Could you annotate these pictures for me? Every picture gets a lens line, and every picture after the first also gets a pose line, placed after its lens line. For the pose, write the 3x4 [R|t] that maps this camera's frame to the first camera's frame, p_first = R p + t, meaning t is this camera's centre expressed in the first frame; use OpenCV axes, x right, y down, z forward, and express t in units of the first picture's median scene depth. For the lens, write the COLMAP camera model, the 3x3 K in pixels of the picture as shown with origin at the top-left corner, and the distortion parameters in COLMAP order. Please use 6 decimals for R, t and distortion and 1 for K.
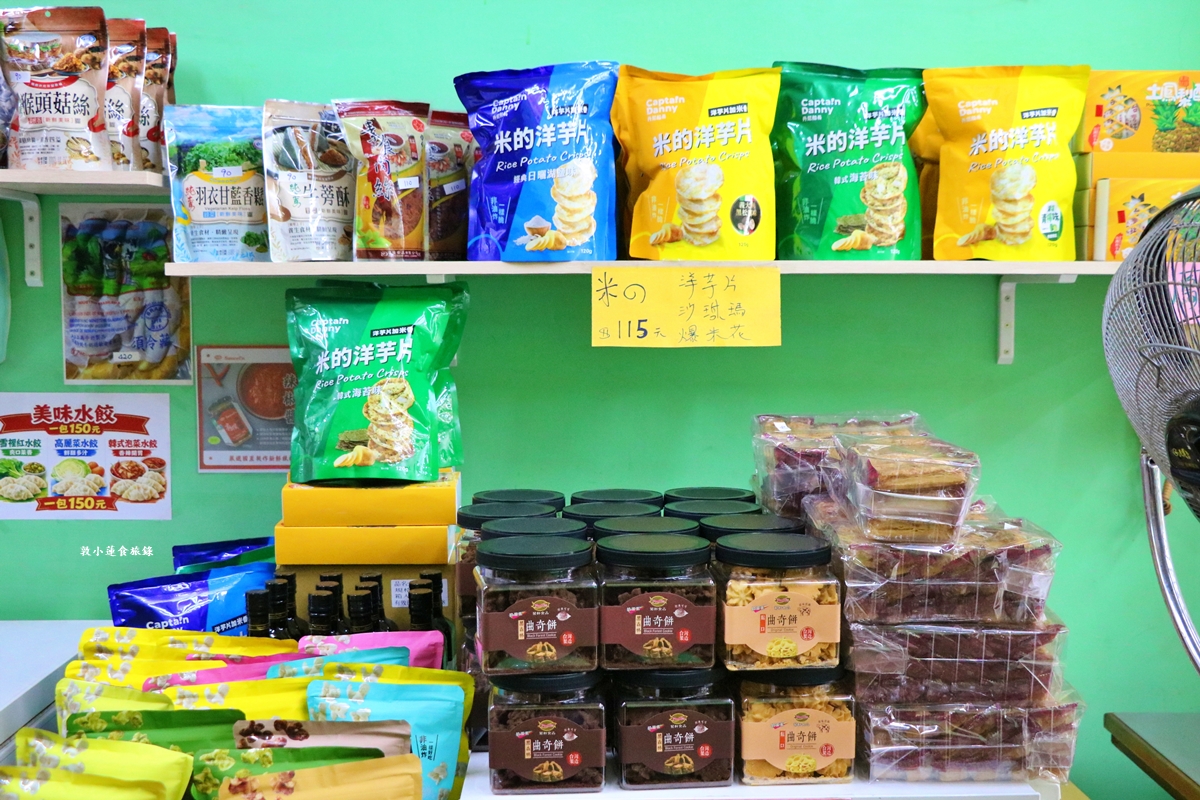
lens RADIAL K [[1494.2, 0, 600.0], [0, 1494.2, 400.0], [0, 0, 1]] dist [-0.086934, 0.004067]
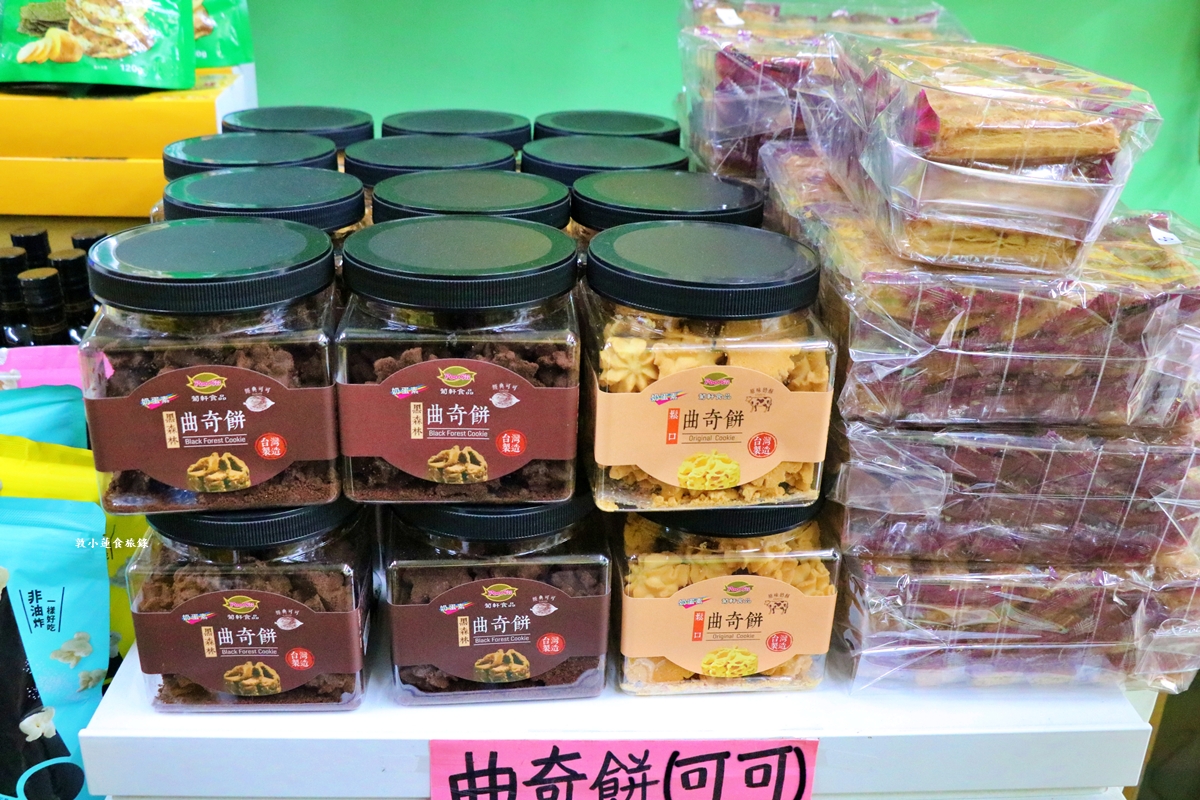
lens RADIAL K [[1167.7, 0, 600.0], [0, 1167.7, 400.0], [0, 0, 1]] dist [-0.137308, 0.186715]
pose [[0.999033, 0.025942, 0.035508, 0.071068], [-0.036080, 0.945175, 0.324564, 0.018962], [-0.025142, -0.325531, 0.945197, 0.637109]]
